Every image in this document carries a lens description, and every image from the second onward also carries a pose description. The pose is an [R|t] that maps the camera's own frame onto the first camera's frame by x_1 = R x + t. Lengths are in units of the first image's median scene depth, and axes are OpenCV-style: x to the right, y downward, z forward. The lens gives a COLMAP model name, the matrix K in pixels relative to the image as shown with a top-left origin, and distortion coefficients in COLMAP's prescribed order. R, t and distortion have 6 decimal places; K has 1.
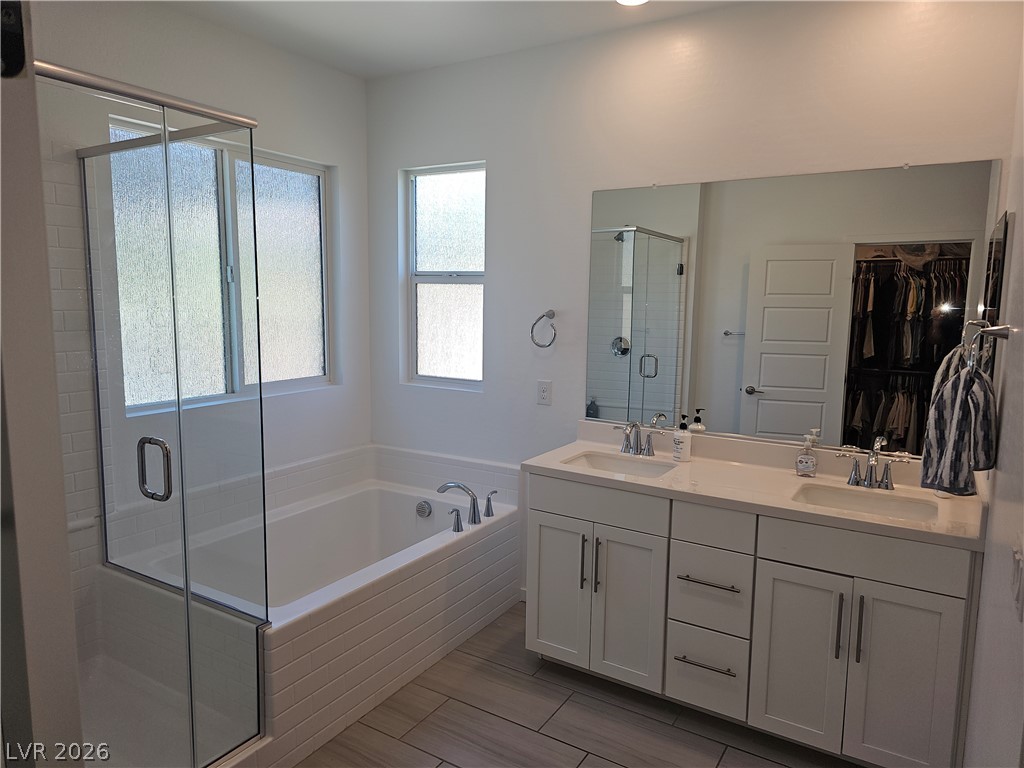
lens RADIAL K [[685.7, 0, 516.8], [0, 685.7, 387.3], [0, 0, 1]] dist [0.071344, -0.065210]
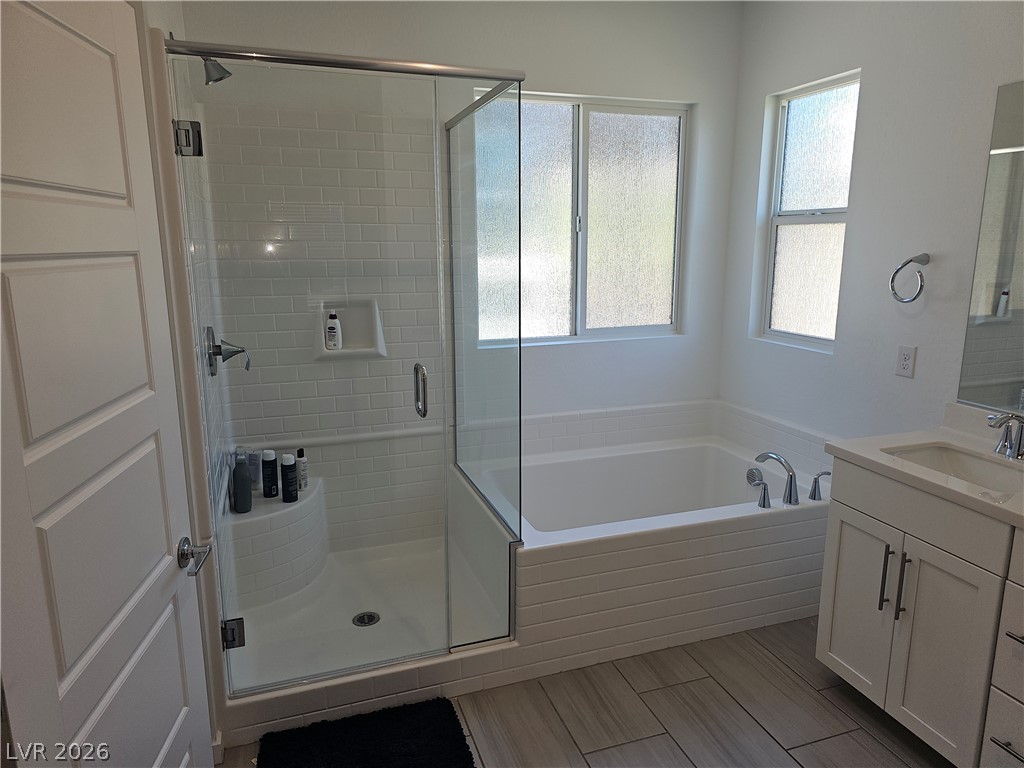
lens RADIAL K [[685.7, 0, 517.2], [0, 685.7, 385.1], [0, 0, 1]] dist [0.071344, -0.065210]
pose [[0.770247, 0.111564, -0.627911, 0.210196], [-0.068025, 0.993335, 0.093045, -0.008685], [0.634107, -0.028954, 0.772703, 0.108742]]
